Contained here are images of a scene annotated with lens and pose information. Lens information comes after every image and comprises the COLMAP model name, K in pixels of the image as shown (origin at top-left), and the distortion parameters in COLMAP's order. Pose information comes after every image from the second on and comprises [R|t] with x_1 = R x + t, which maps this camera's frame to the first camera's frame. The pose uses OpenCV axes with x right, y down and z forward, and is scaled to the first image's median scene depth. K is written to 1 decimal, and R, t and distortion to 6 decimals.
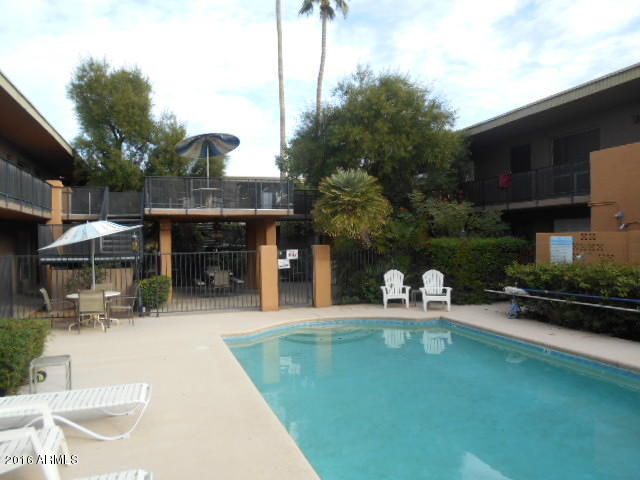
lens RADIAL K [[487.6, 0, 321.7], [0, 487.6, 238.7], [0, 0, 1]] dist [-0.021716, 0.001330]
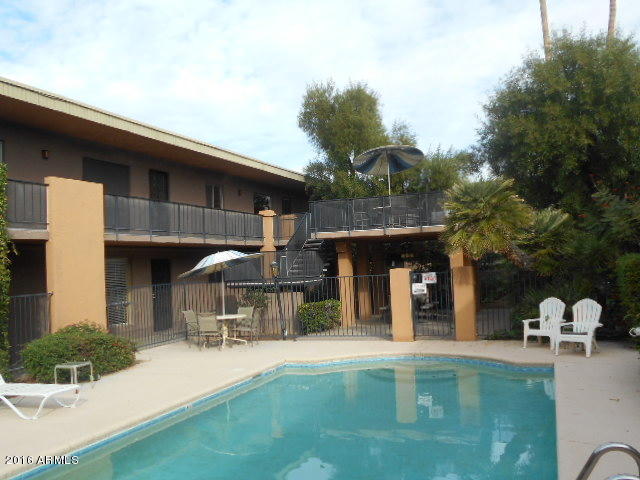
lens RADIAL K [[576.7, 0, 324.2], [0, 576.7, 241.1], [0, 0, 1]] dist [-0.015615, -0.006662]
pose [[0.797357, -0.045045, -0.601824, 0.411754], [0.031133, 0.998953, -0.033521, -0.005032], [0.602704, 0.007992, 0.797925, 0.066537]]
